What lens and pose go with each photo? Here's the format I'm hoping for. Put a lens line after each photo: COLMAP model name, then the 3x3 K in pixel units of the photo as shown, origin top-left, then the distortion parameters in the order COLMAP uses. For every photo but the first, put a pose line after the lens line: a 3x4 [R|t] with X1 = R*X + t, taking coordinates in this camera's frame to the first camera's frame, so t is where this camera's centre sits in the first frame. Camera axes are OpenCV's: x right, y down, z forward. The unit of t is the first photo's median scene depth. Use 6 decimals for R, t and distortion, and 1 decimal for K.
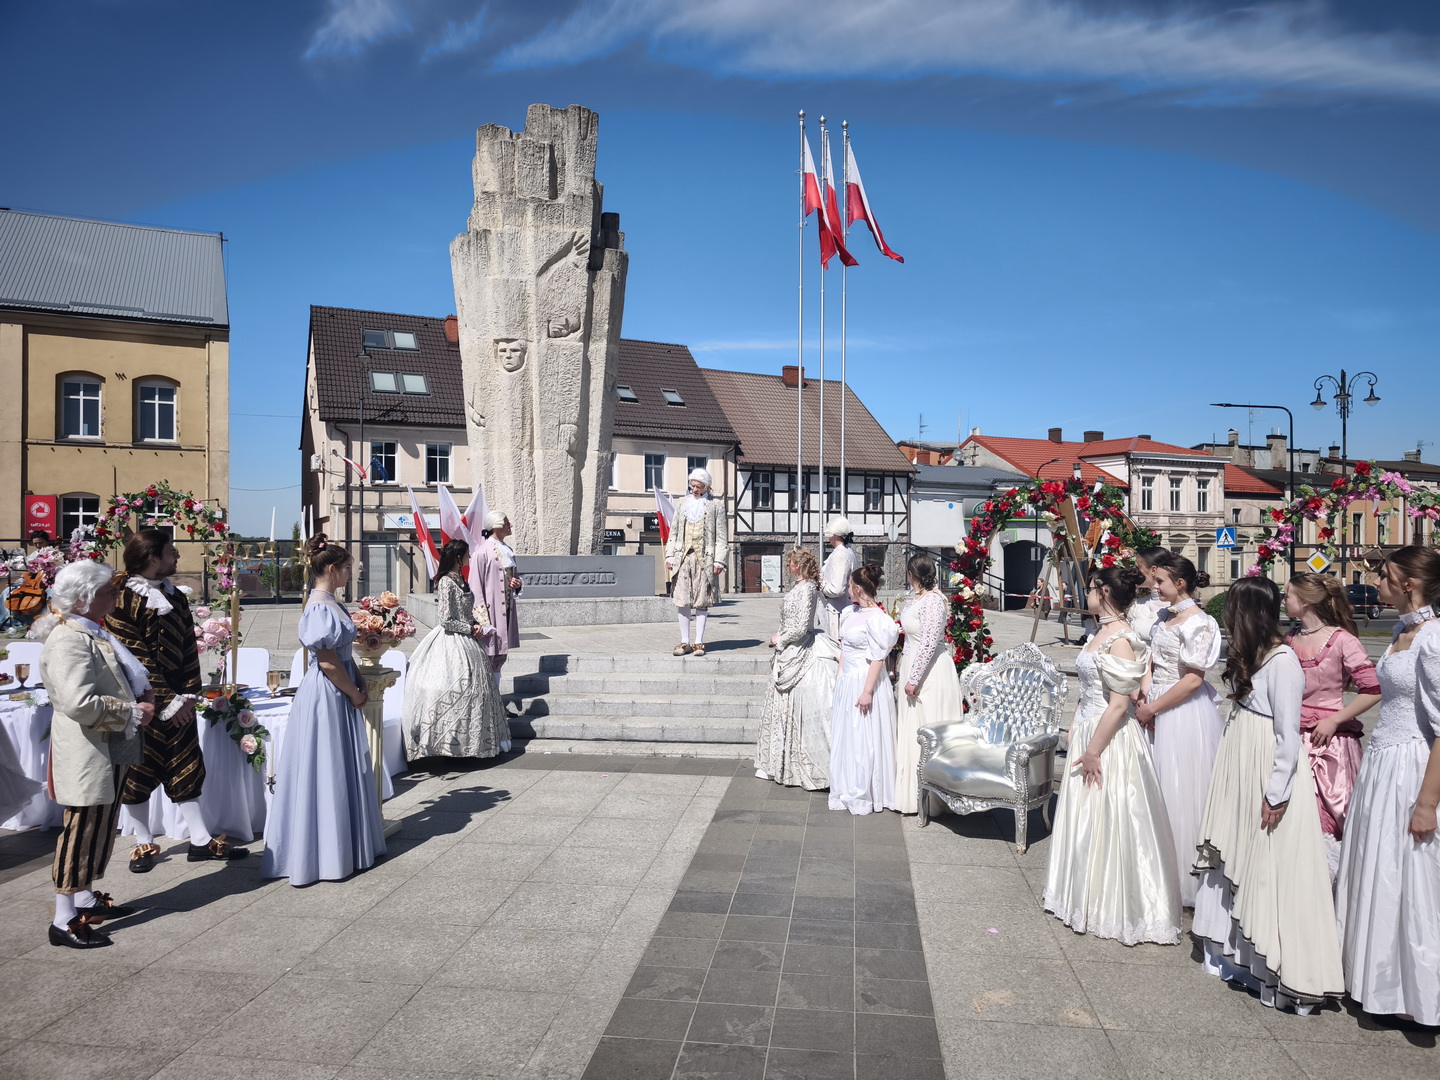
lens RADIAL K [[989.1, 0, 742.2], [0, 989.1, 546.0], [0, 0, 1]] dist [0.037131, -0.052968]
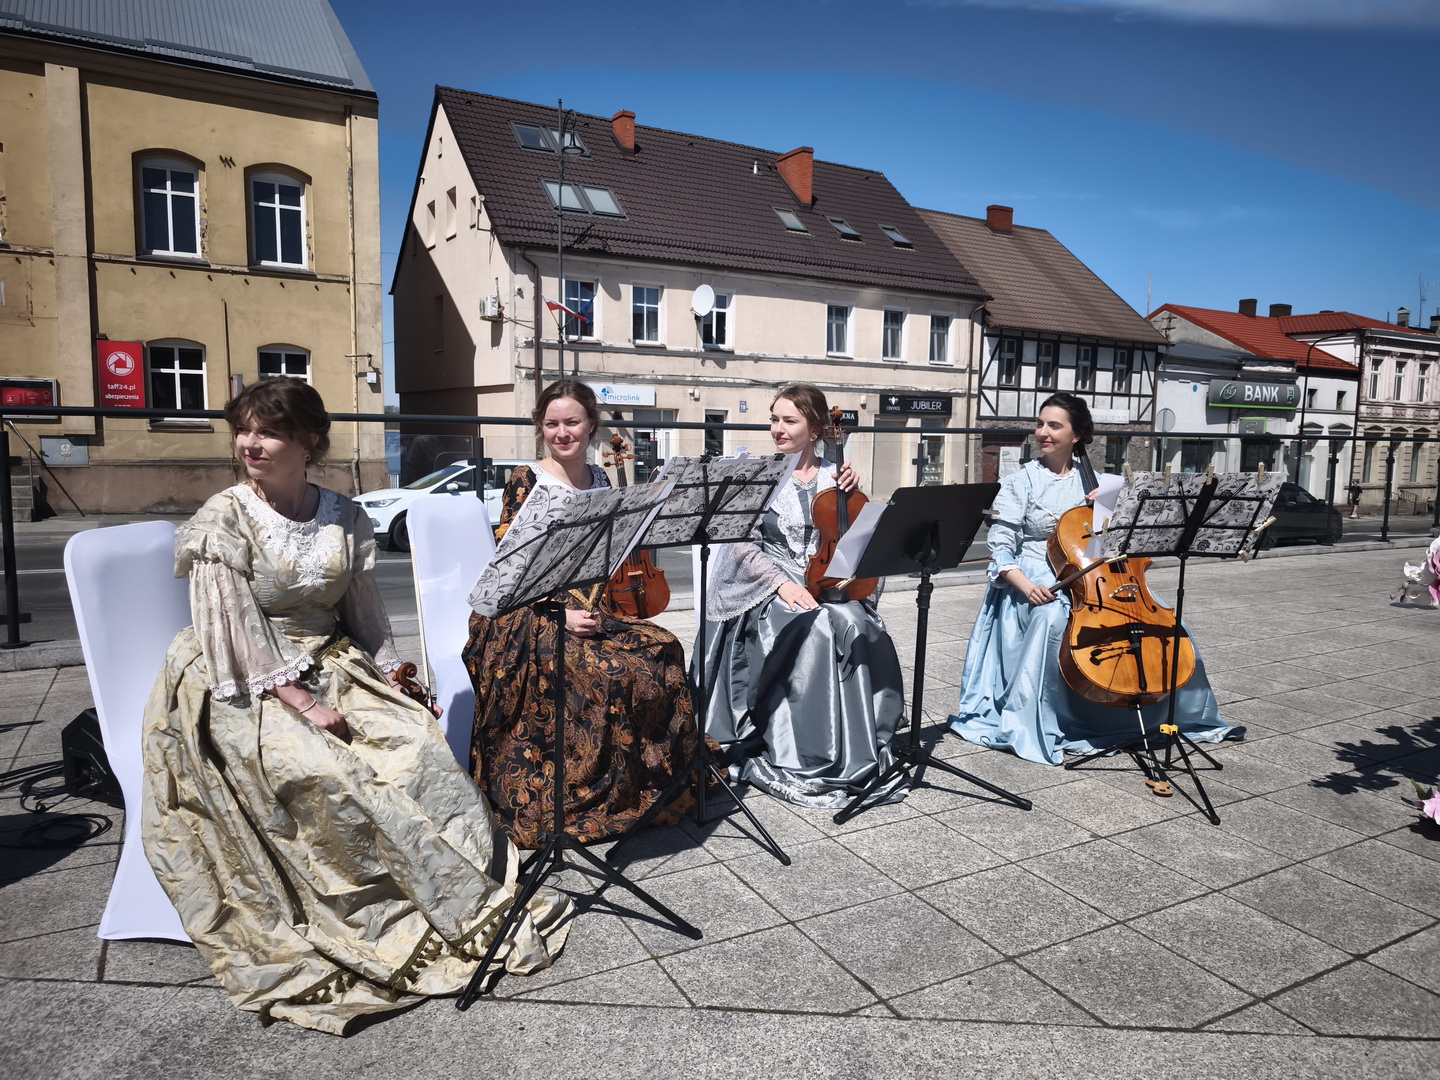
lens RADIAL K [[994.7, 0, 741.0], [0, 994.7, 538.0], [0, 0, 1]] dist [0.025349, -0.037441]
pose [[0.997003, 0.009687, 0.076755, -0.325336], [-0.018131, 0.993756, 0.110091, -0.001944], [-0.075209, -0.111153, 0.990953, 0.284208]]
